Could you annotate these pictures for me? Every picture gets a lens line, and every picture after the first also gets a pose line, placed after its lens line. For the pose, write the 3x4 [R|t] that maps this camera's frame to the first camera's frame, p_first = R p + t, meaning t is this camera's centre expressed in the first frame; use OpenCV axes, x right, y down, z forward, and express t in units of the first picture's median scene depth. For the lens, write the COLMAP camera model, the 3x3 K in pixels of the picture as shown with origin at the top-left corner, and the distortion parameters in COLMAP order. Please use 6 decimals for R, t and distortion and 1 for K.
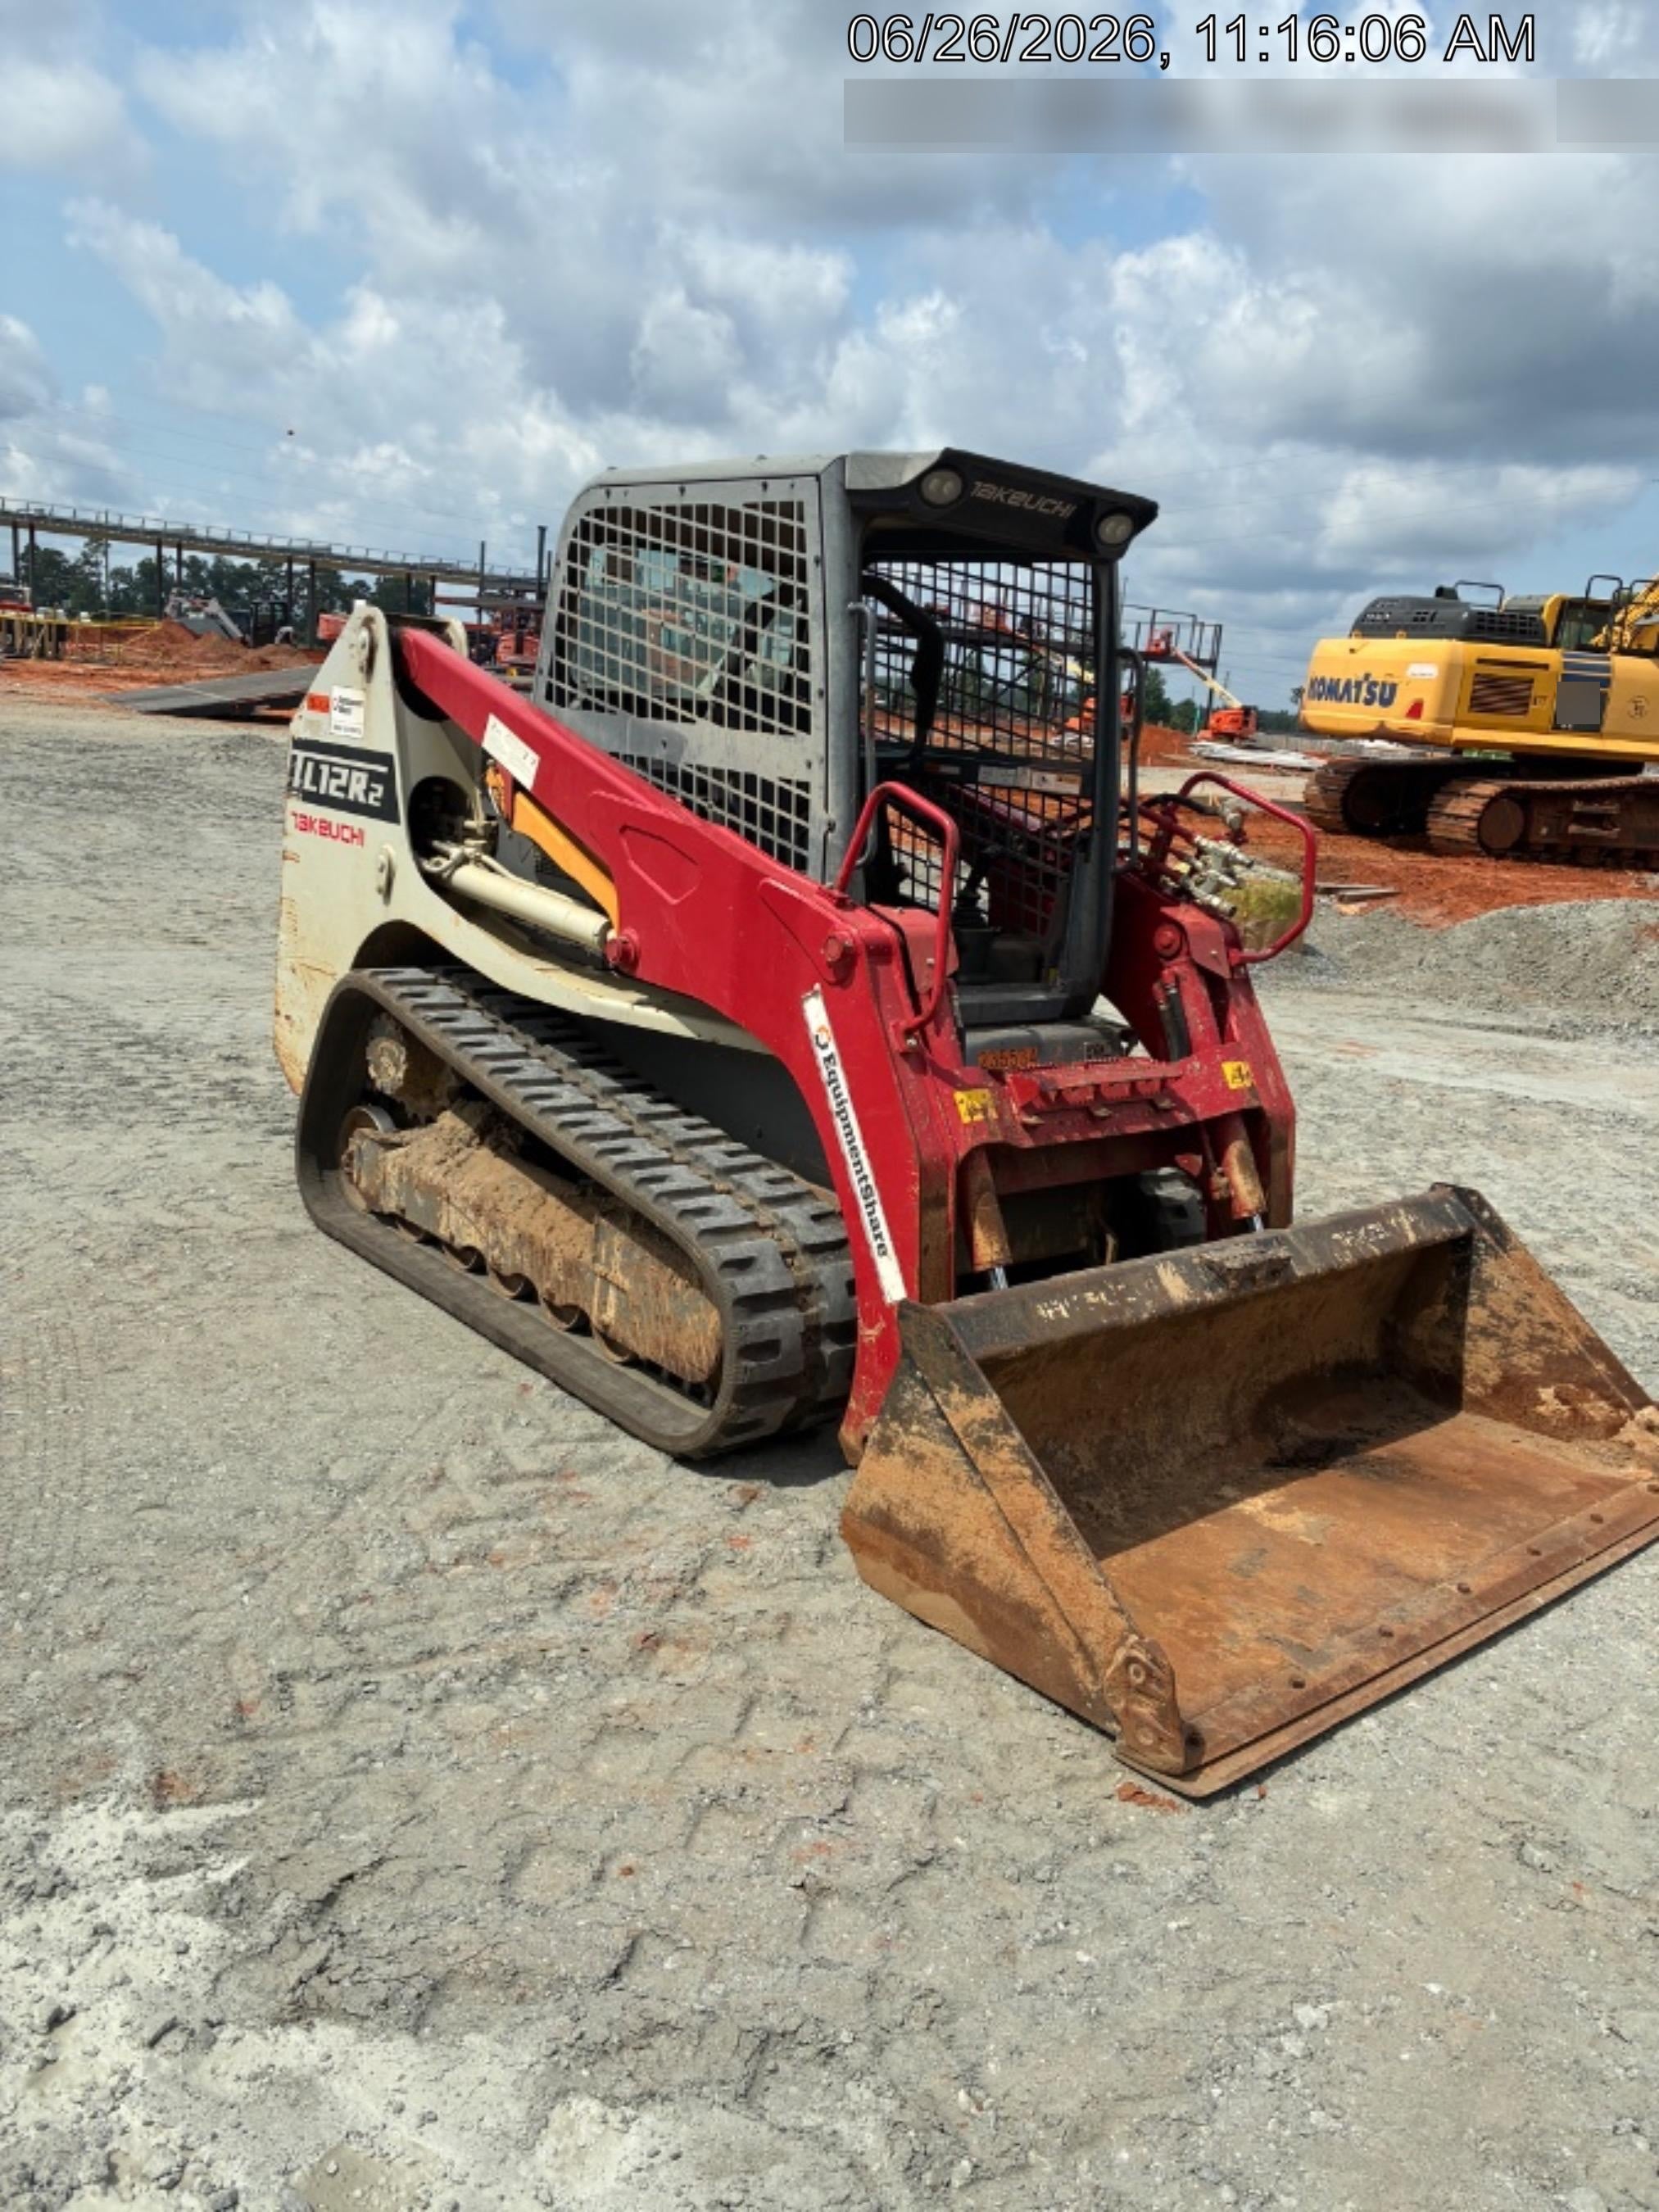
lens RADIAL K [[1690.3, 0, 829.5], [0, 1690.3, 1106.0], [0, 0, 1]] dist [0.132697, 0.000672]
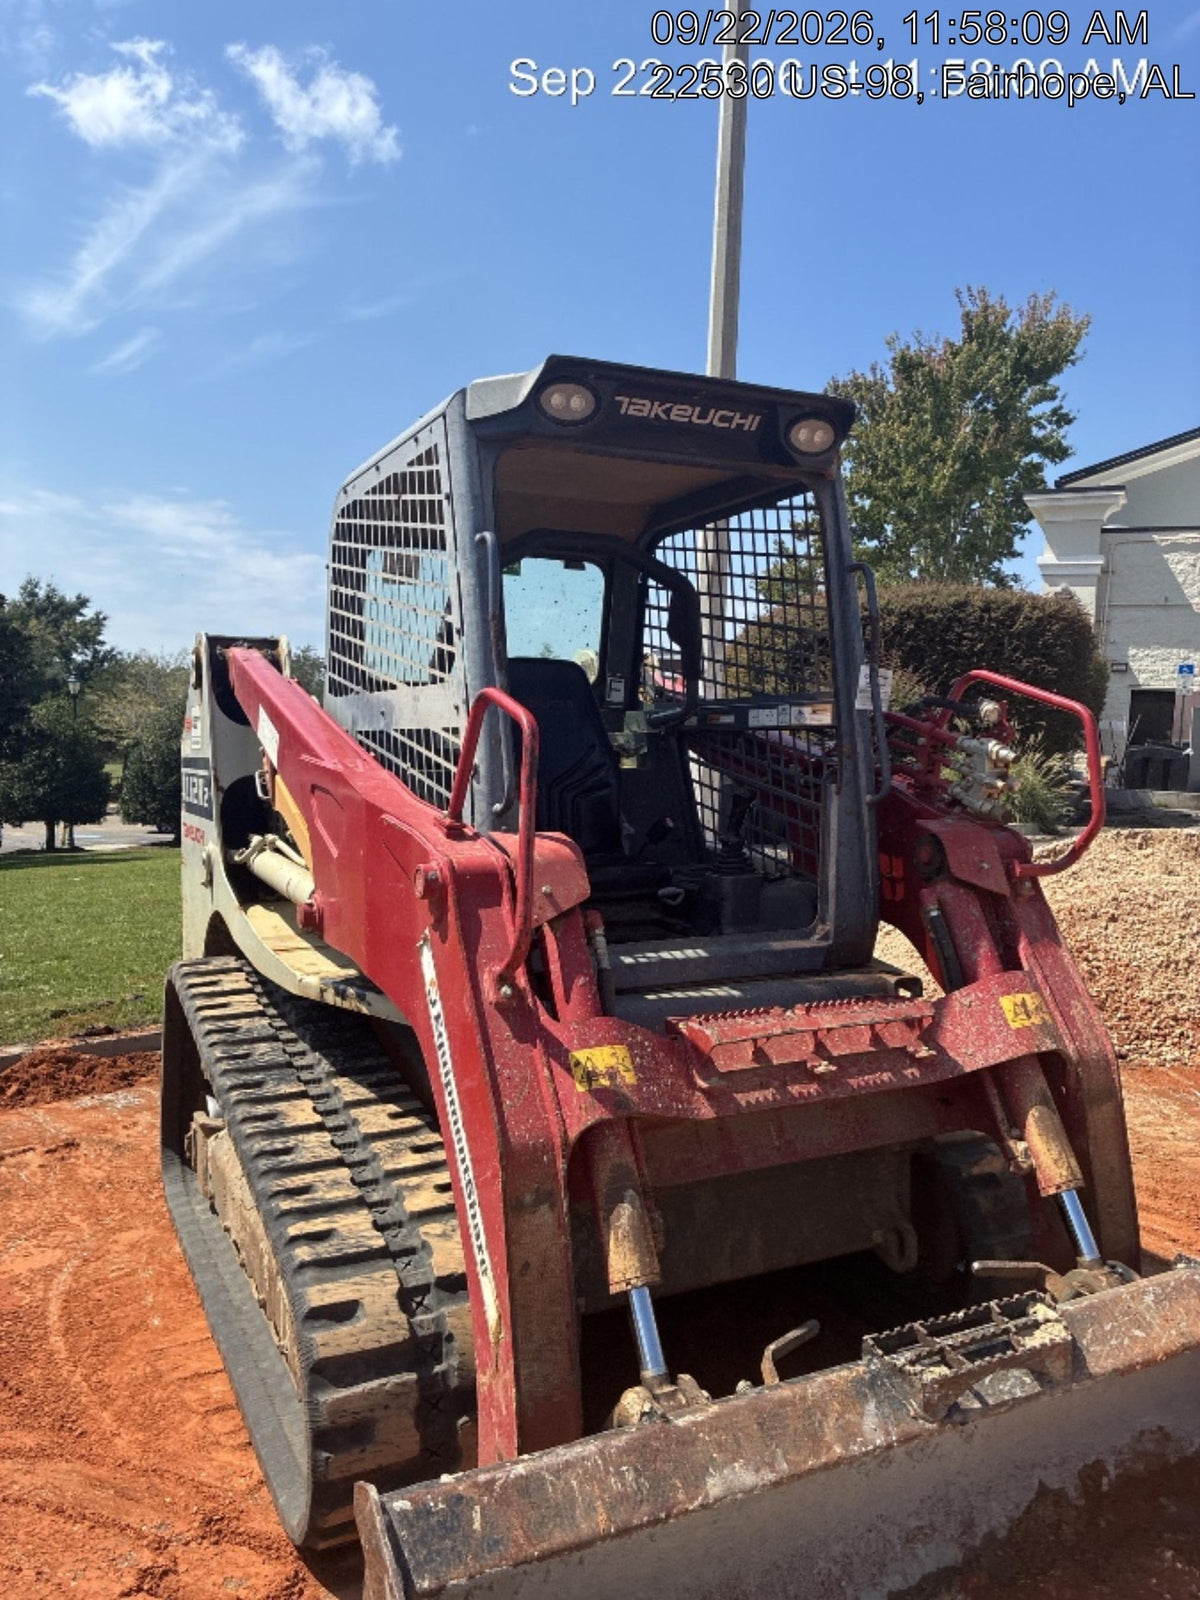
lens RADIAL K [[1222.6, 0, 600.0], [0, 1222.6, 800.0], [0, 0, 1]] dist [0.132697, 0.000672]
pose [[0.957058, -0.106698, -0.269547, 0.282241], [0.049743, 0.976456, -0.209905, -0.001941], [0.285597, 0.187483, 0.939832, 0.471506]]
